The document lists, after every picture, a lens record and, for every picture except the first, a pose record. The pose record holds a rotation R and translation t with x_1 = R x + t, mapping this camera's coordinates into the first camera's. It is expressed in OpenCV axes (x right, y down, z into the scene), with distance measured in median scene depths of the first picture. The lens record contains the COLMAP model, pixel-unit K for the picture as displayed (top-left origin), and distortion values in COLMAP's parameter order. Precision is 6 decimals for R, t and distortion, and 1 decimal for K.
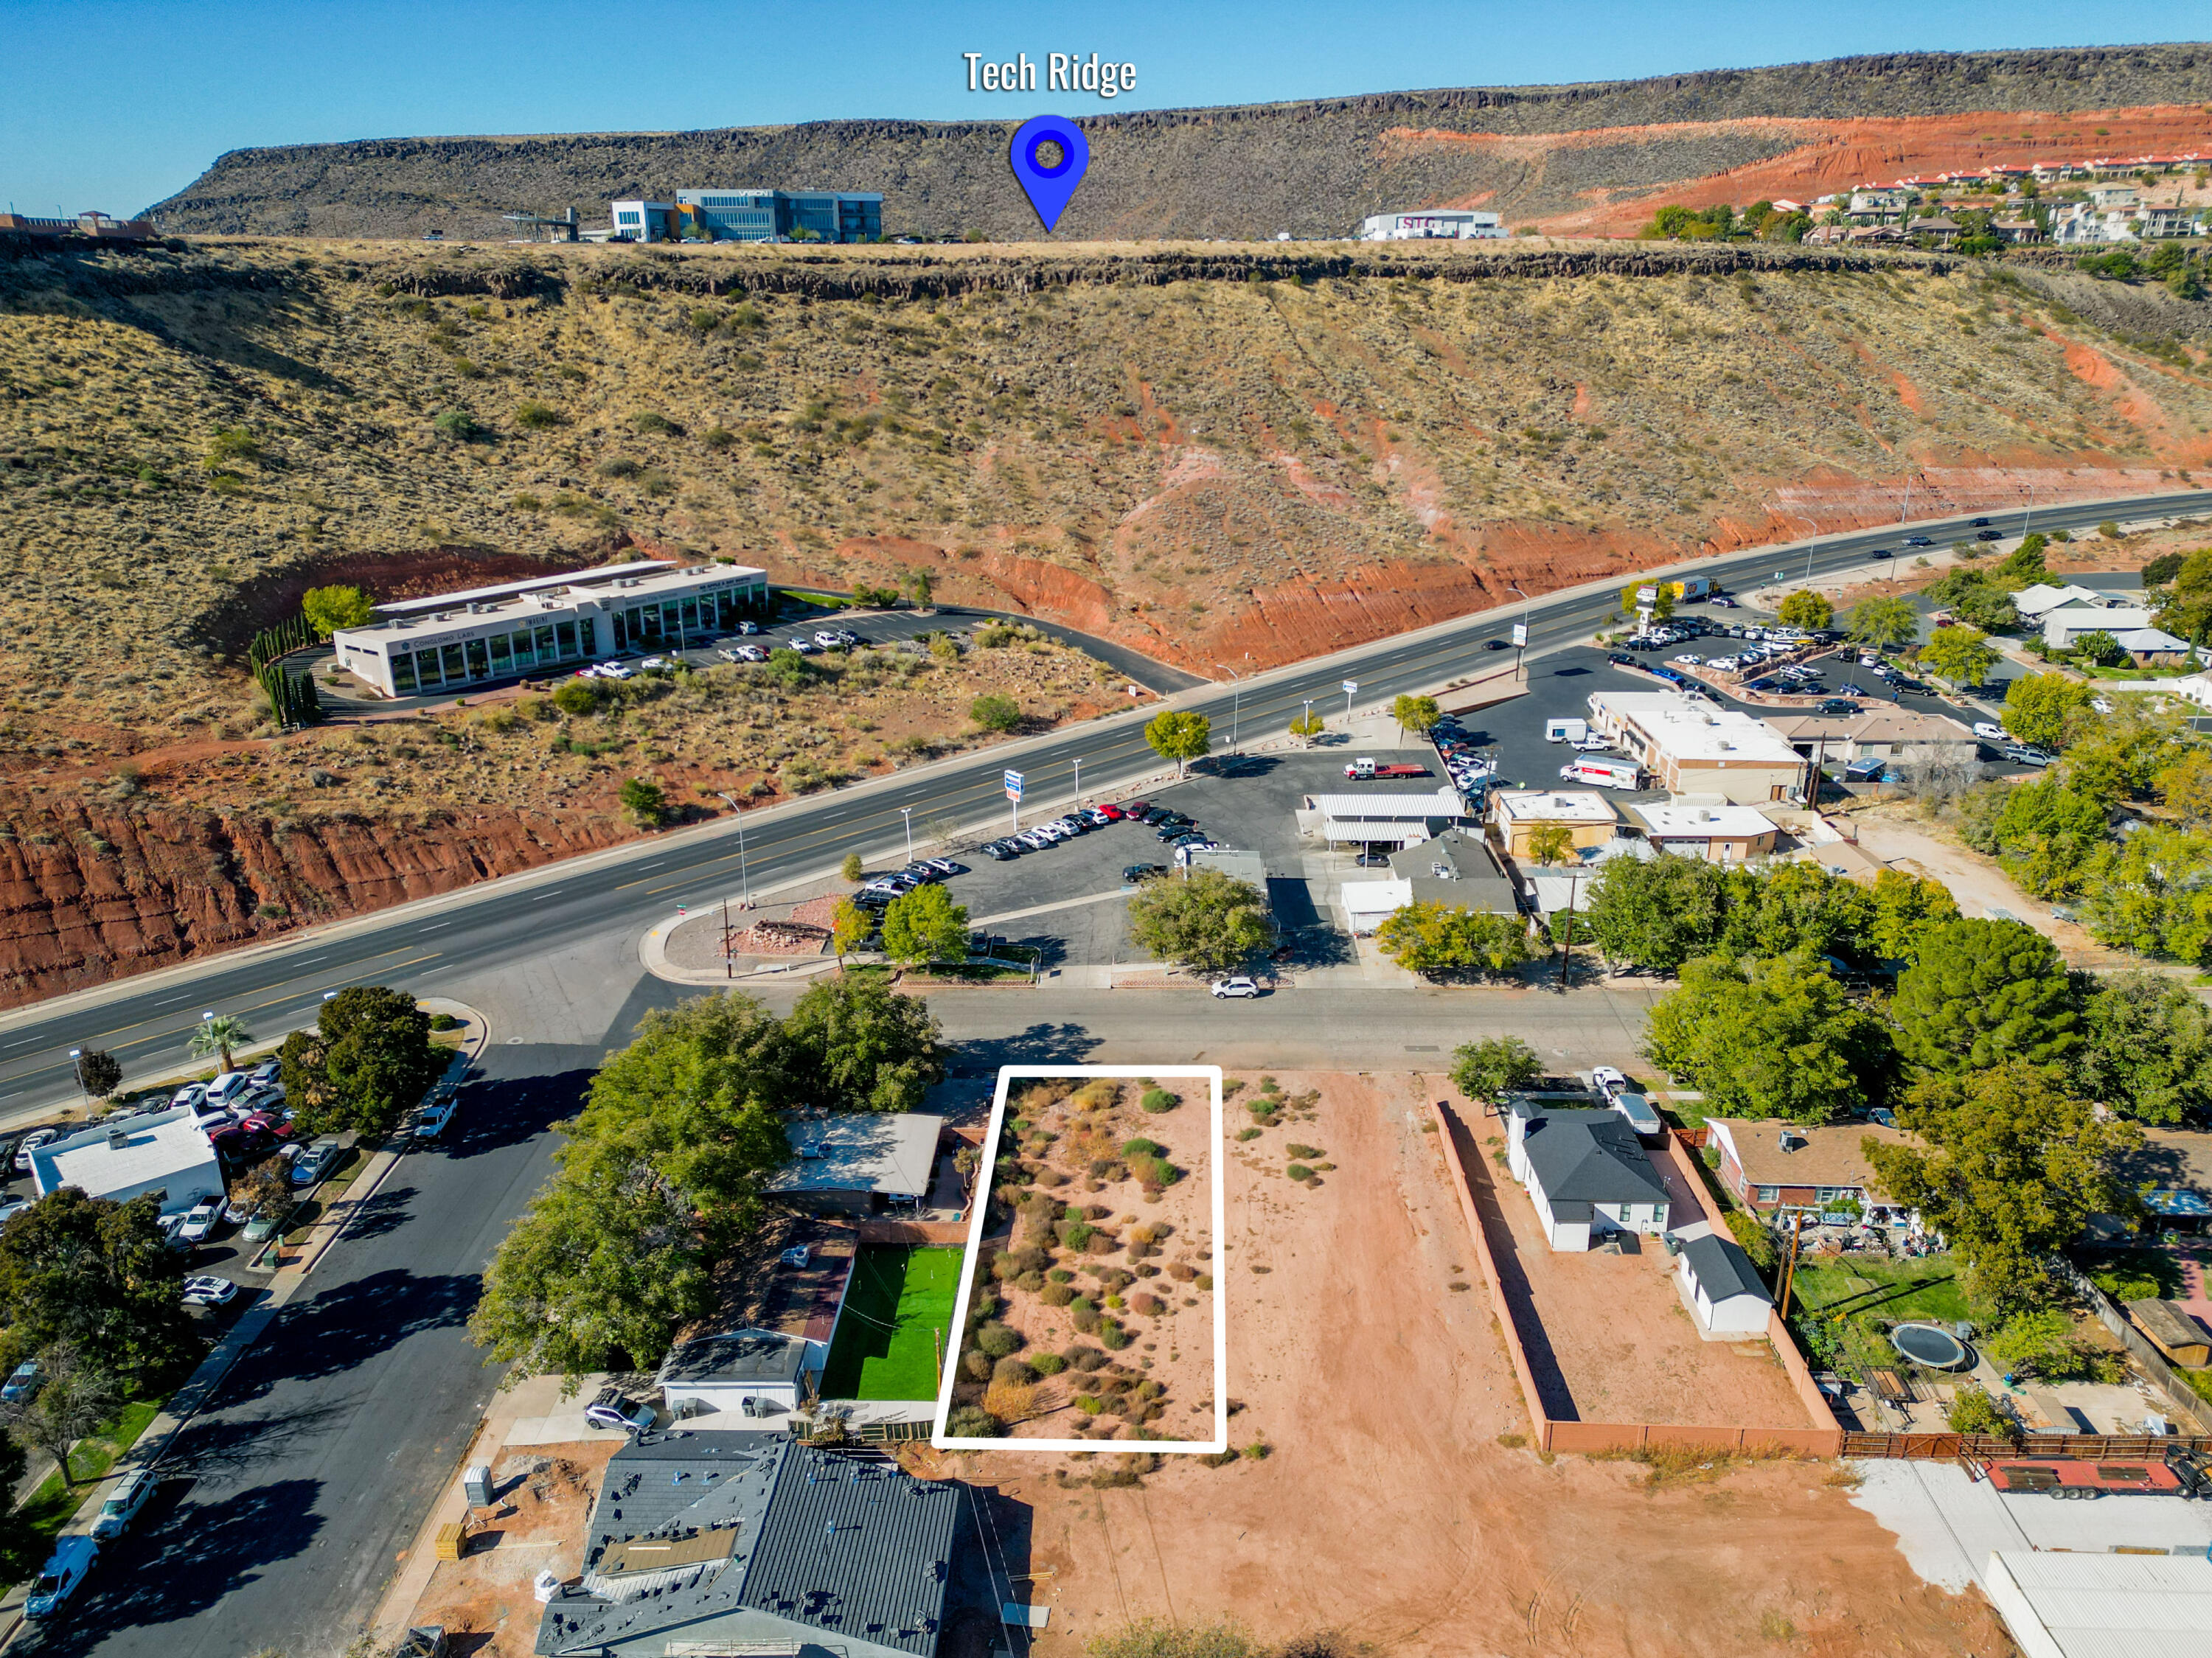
lens RADIAL K [[1525.3, 0, 1104.2], [0, 1525.3, 858.4], [0, 0, 1]] dist [0.096754, -0.084342]
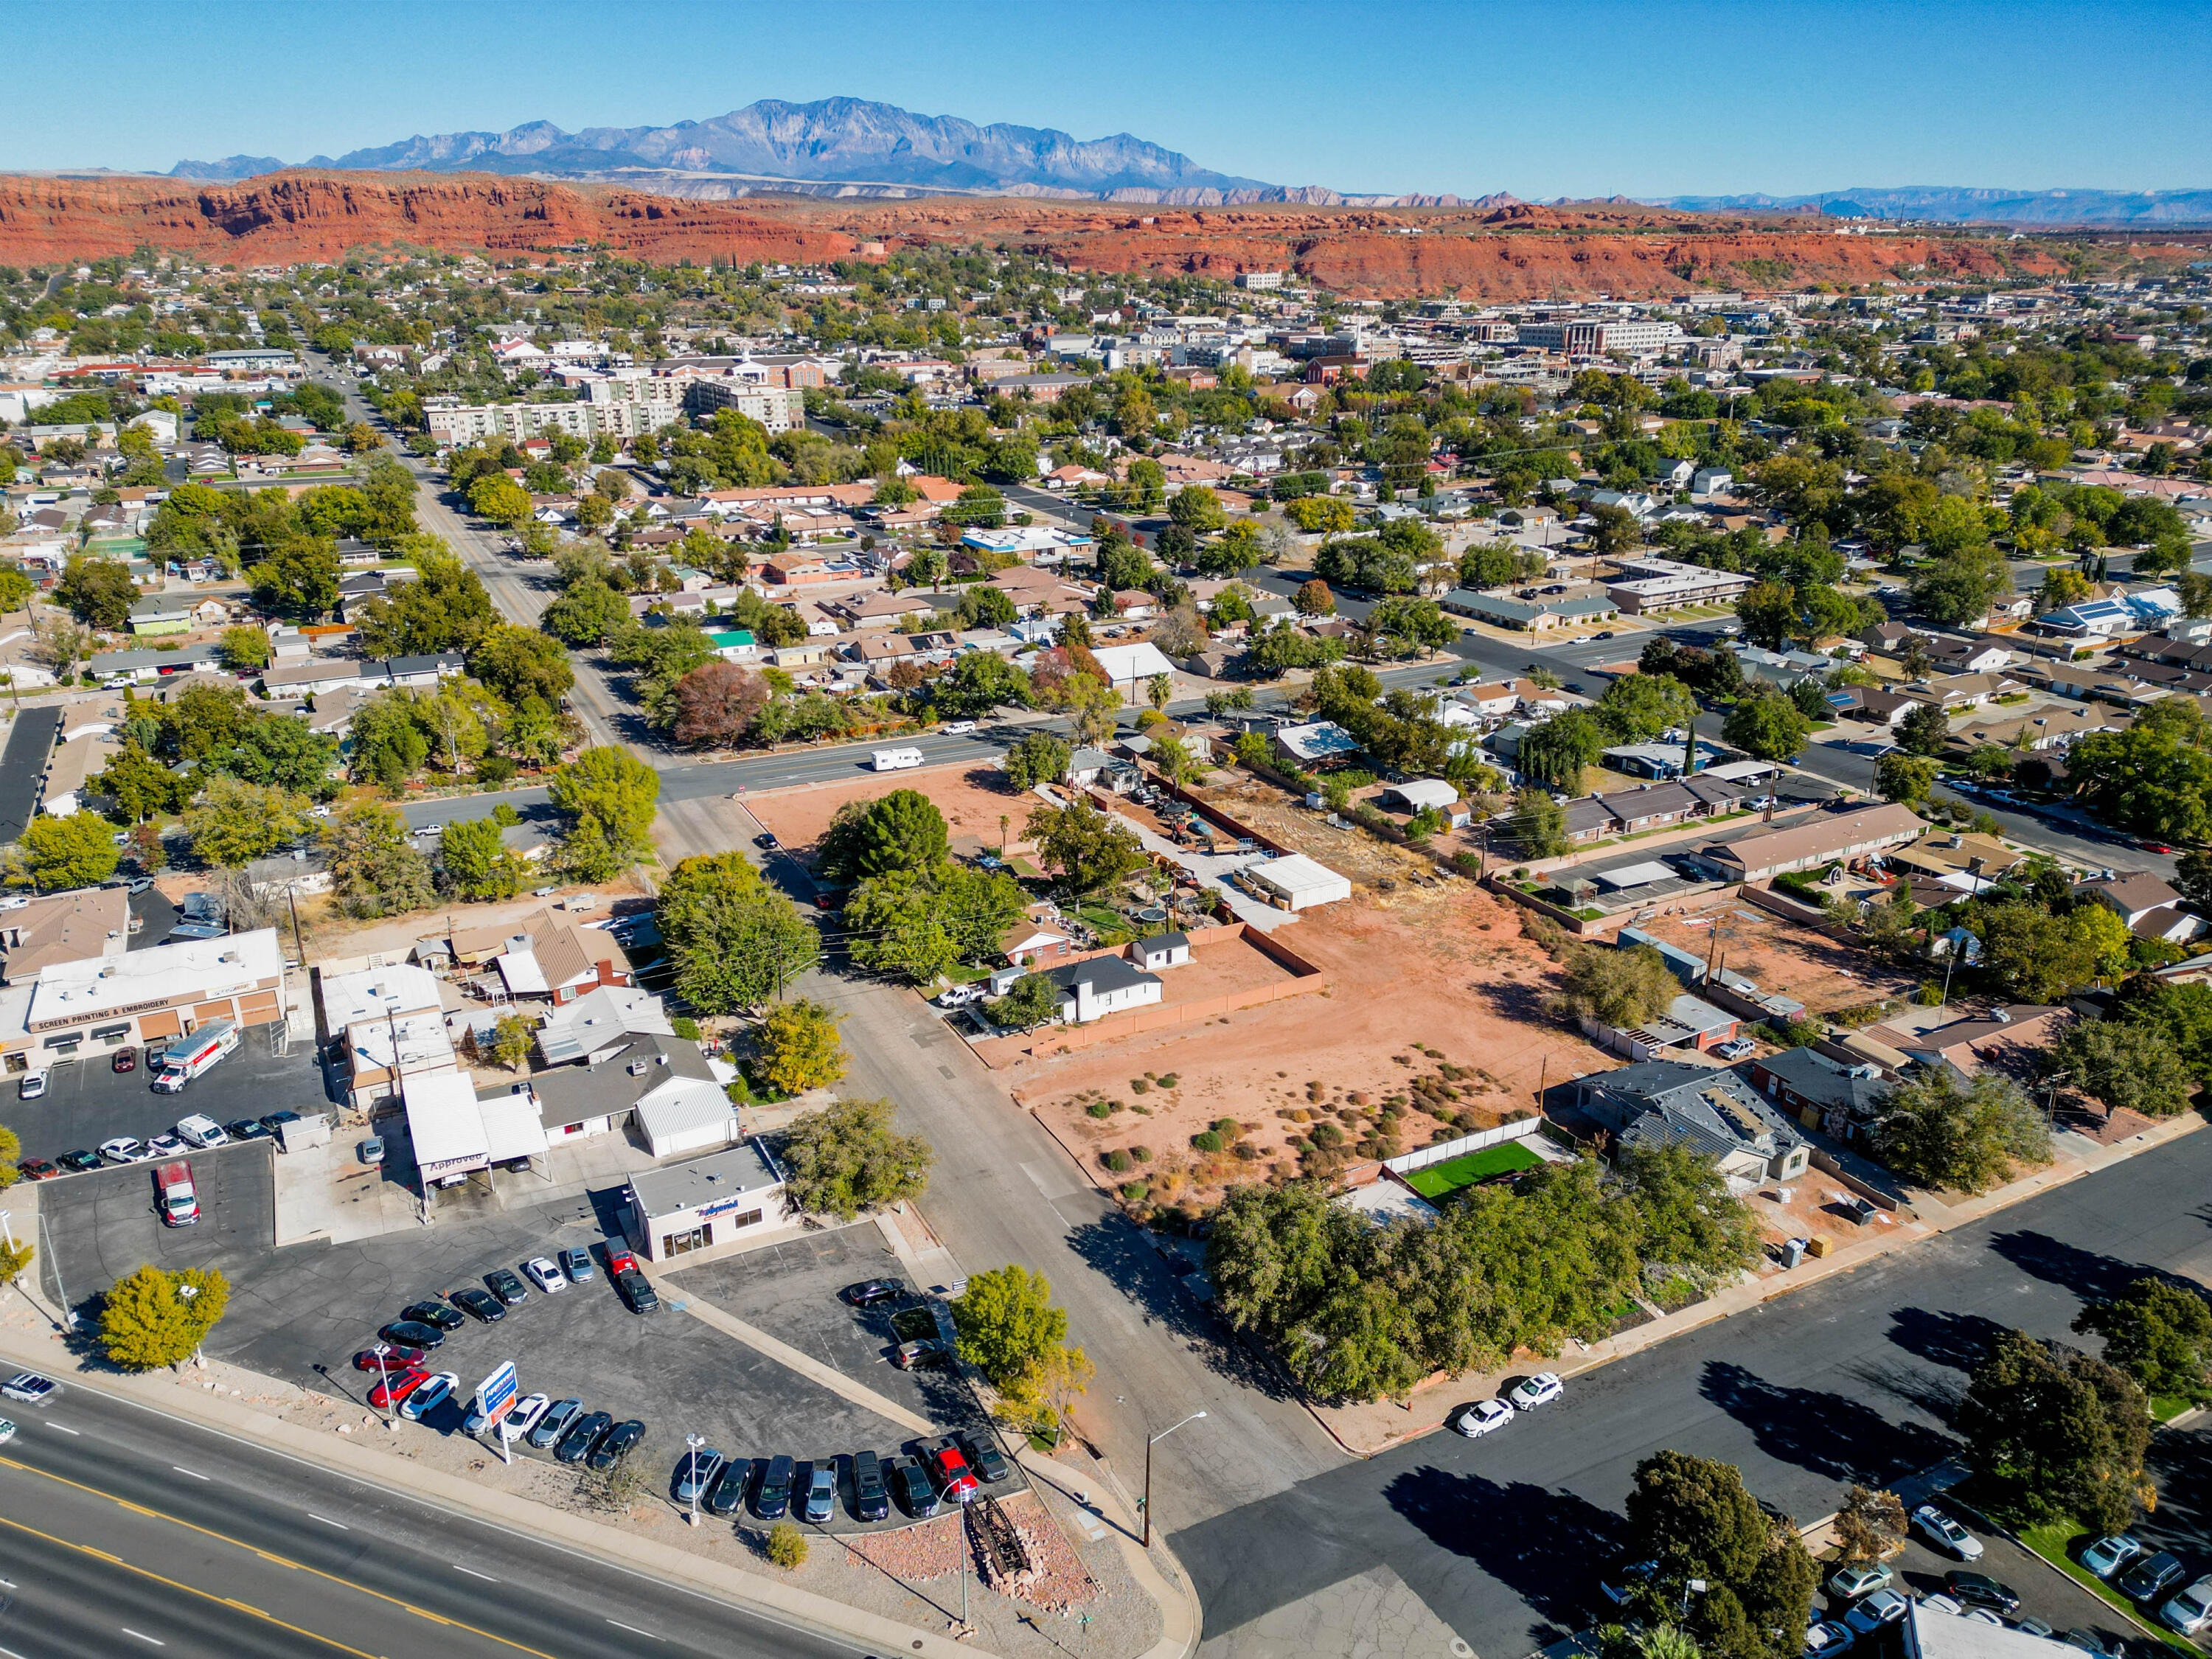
lens RADIAL K [[1525.4, 0, 1104.2], [0, 1525.4, 858.9], [0, 0, 1]] dist [0.096754, -0.084342]
pose [[-0.500662, -0.304546, 0.810302, -0.503874], [0.315038, 0.807774, 0.498249, -0.371181], [-0.806281, 0.504730, -0.308478, 0.779601]]
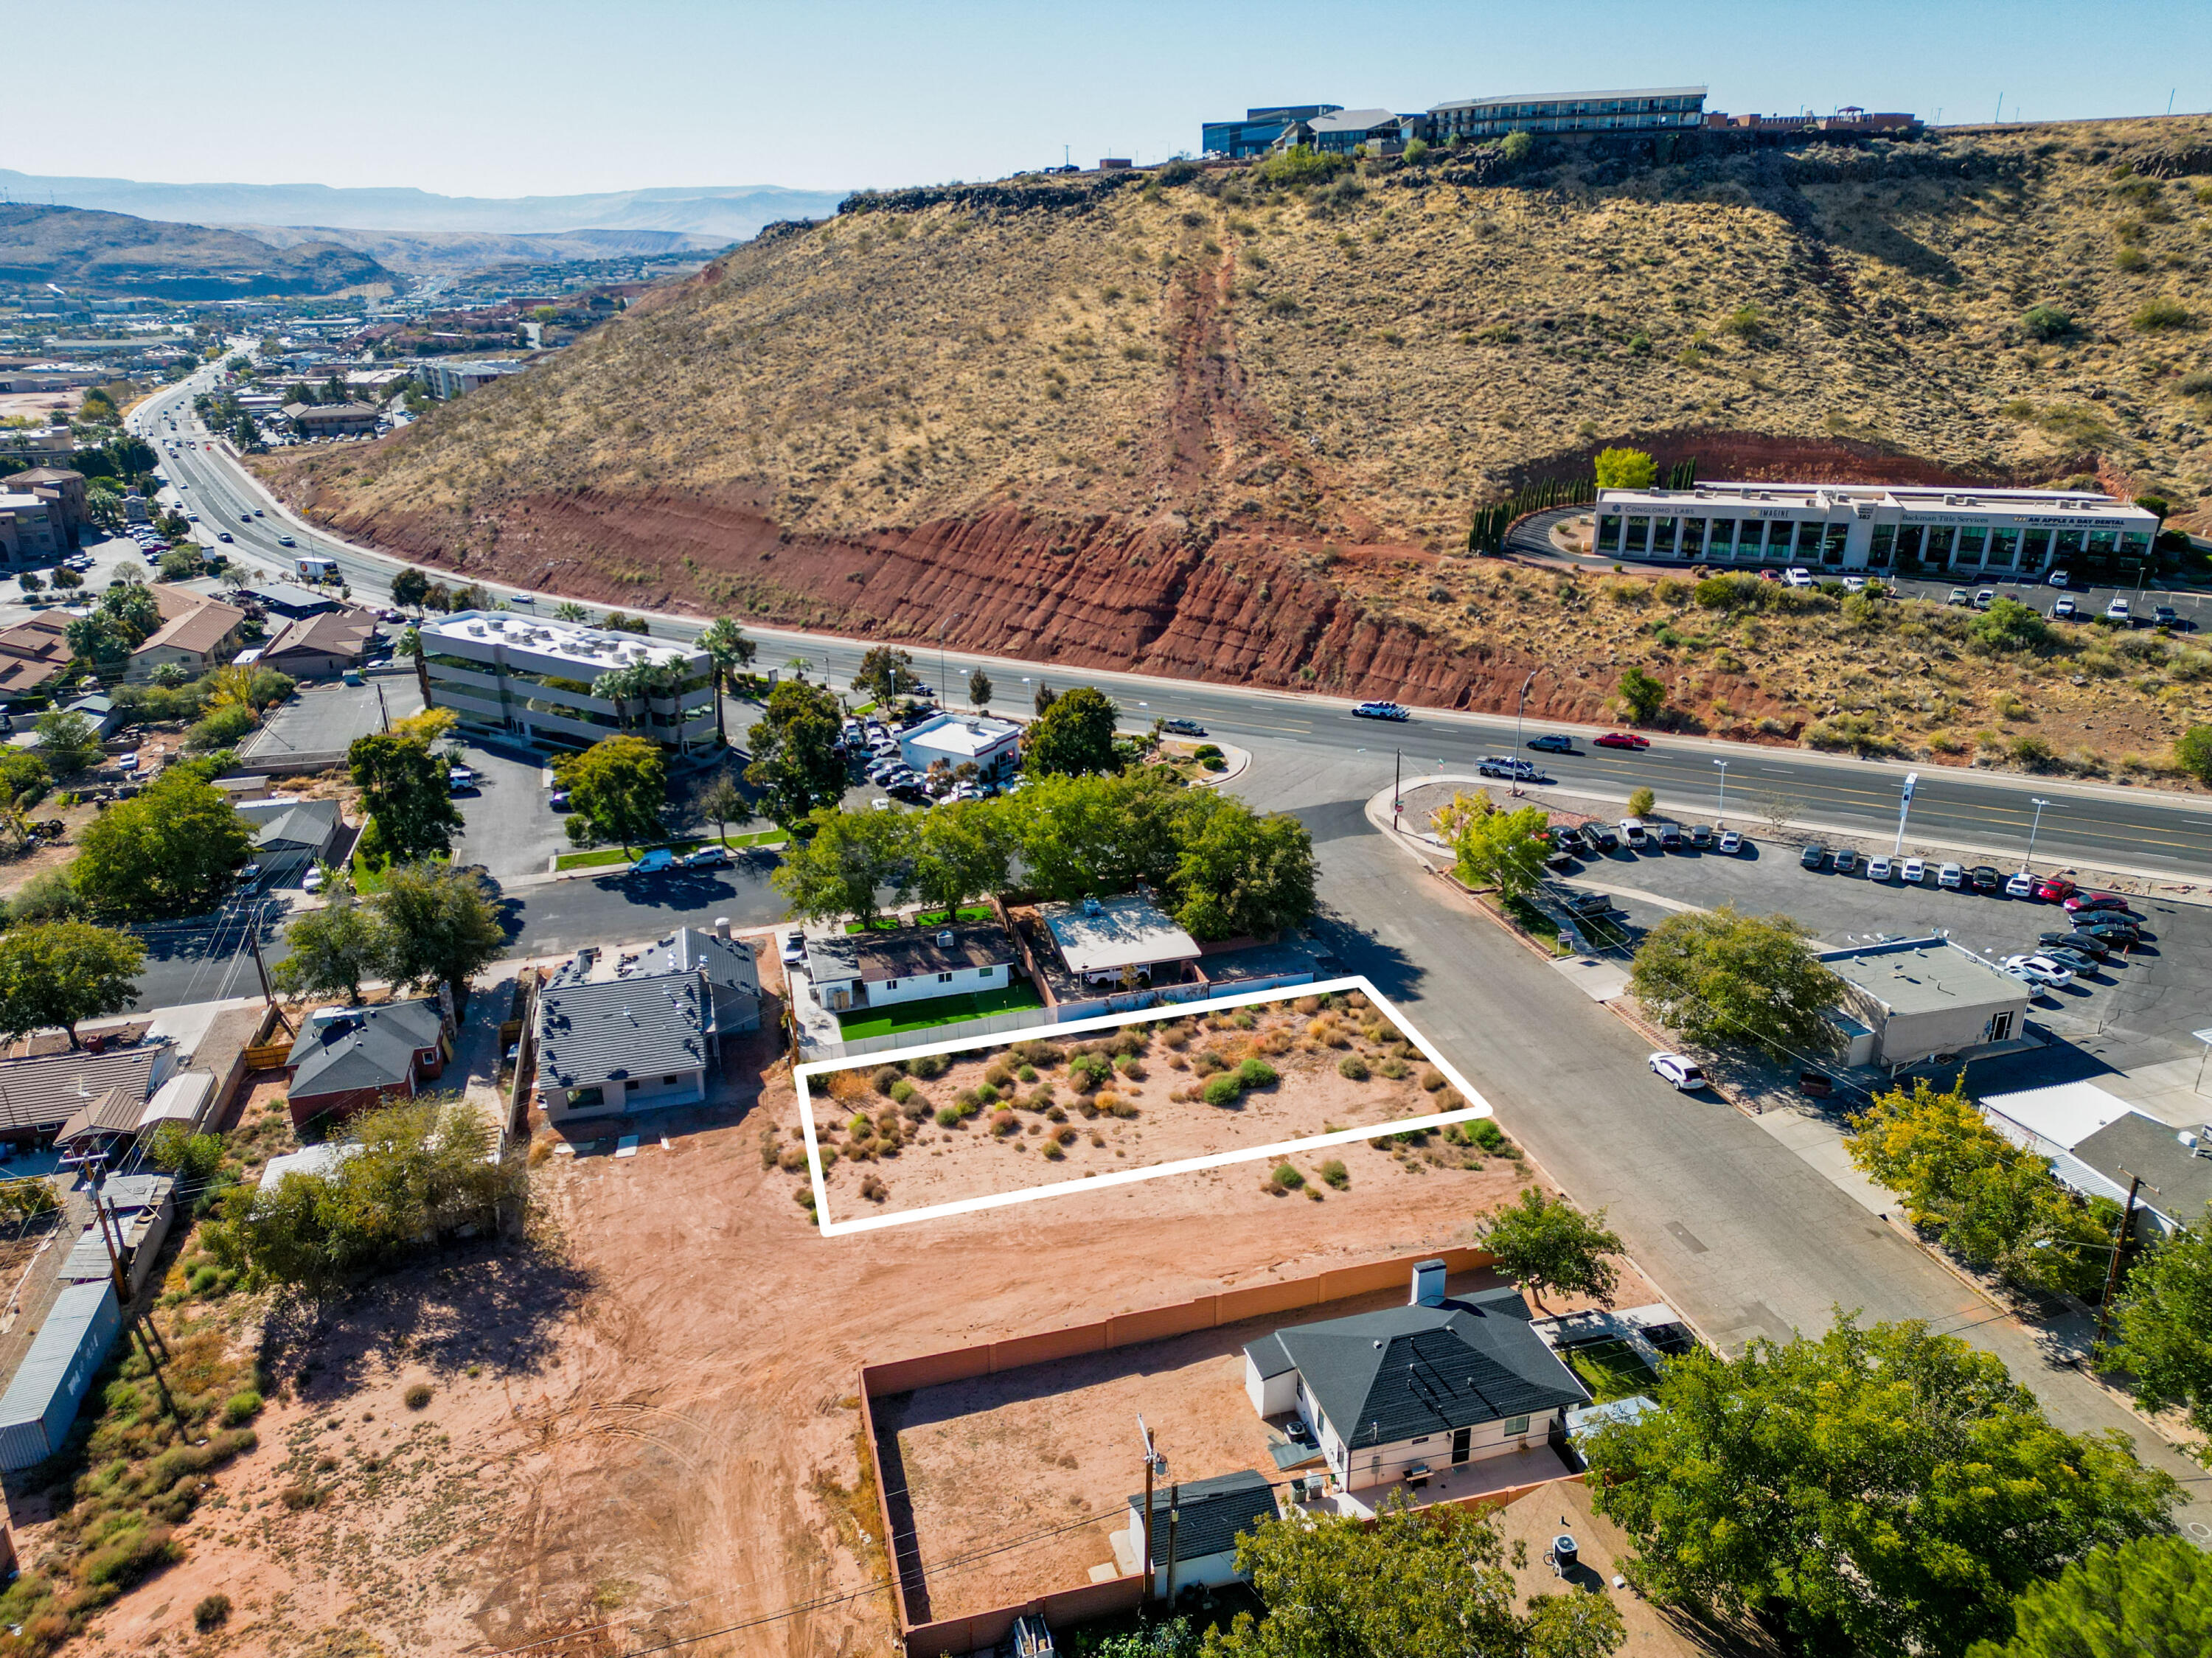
lens RADIAL K [[1525.3, 0, 1104.2], [0, 1525.3, 858.4], [0, 0, 1]] dist [0.096754, -0.084342]
pose [[0.295209, 0.359589, -0.885182, 0.439489], [-0.327760, 0.908367, 0.259700, -0.075930], [0.897455, 0.213461, 0.386017, 0.318293]]
